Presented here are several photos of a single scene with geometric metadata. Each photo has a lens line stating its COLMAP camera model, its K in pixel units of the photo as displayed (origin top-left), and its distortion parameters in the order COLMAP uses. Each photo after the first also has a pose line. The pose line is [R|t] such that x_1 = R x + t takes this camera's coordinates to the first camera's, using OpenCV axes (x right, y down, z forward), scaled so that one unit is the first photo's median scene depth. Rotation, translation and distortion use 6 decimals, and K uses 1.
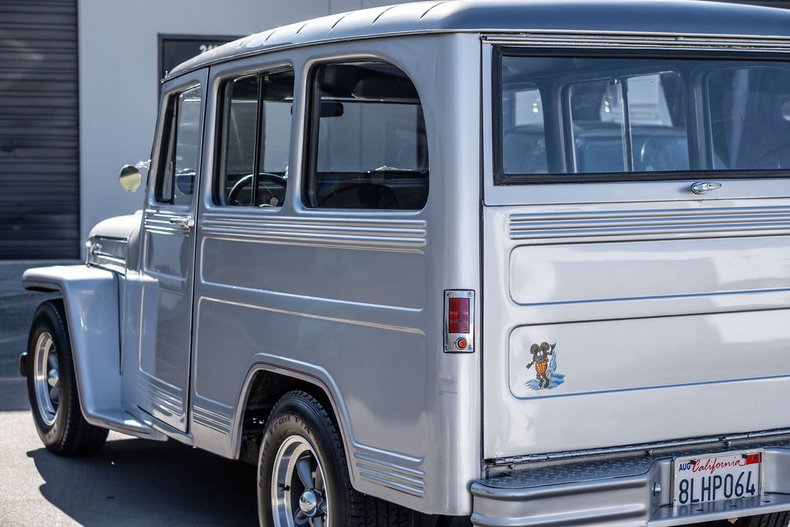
lens RADIAL K [[1678.3, 0, 391.3], [0, 1678.3, 249.6], [0, 0, 1]] dist [0.072478, -0.068959]
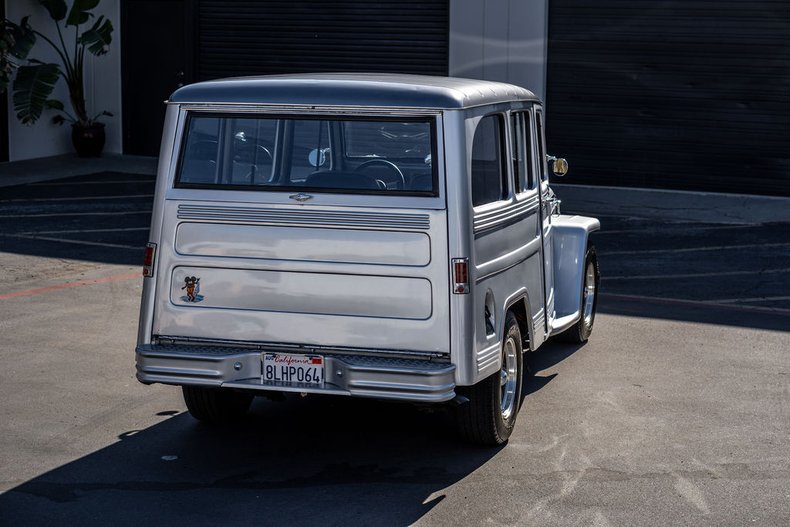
lens RADIAL K [[1664.0, 0, 392.1], [0, 1664.0, 236.1], [0, 0, 1]] dist [0.066168, -0.112055]
pose [[0.725830, 0.093388, -0.681506, 1.389569], [-0.059135, 0.995545, 0.073440, -0.125782], [0.685328, -0.013004, 0.728118, -0.152299]]
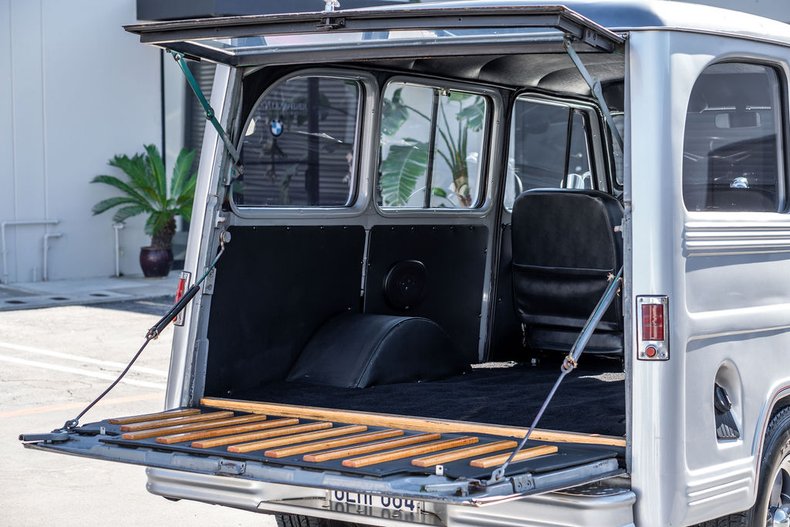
lens RADIAL K [[1664.0, 0, 392.1], [0, 1664.0, 236.1], [0, 0, 1]] dist [0.066168, -0.112055]
pose [[0.485468, 0.041179, -0.873284, 1.042519], [-0.062534, 0.997967, 0.012295, -0.022513], [0.872015, 0.048641, 0.487056, 0.520553]]
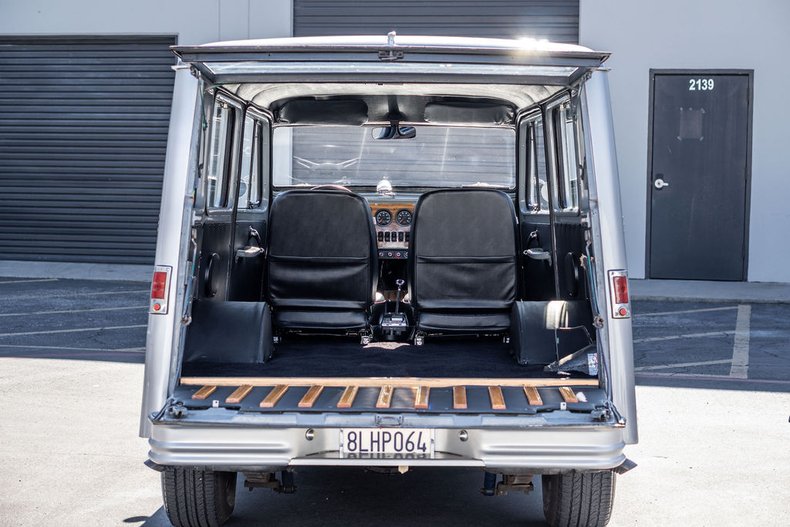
lens RADIAL K [[1664.0, 0, 392.1], [0, 1664.0, 236.1], [0, 0, 1]] dist [0.066168, -0.112055]
pose [[0.881658, 0.027385, -0.471093, 0.747856], [-0.040739, 0.999005, -0.018172, 0.015937], [0.470126, 0.035213, 0.881896, -0.051473]]
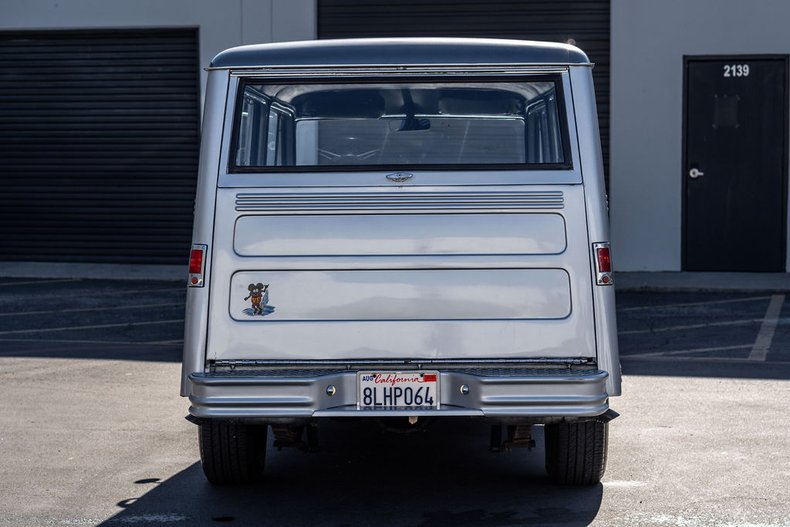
lens RADIAL K [[1843.3, 0, 395.0], [0, 1843.3, 263.5], [0, 0, 1]] dist [0.078419, 0.000958]
pose [[0.872040, 0.021952, -0.488942, 0.913606], [-0.027958, 0.999597, -0.004985, 0.040860], [0.488635, 0.018017, 0.872302, -0.305158]]
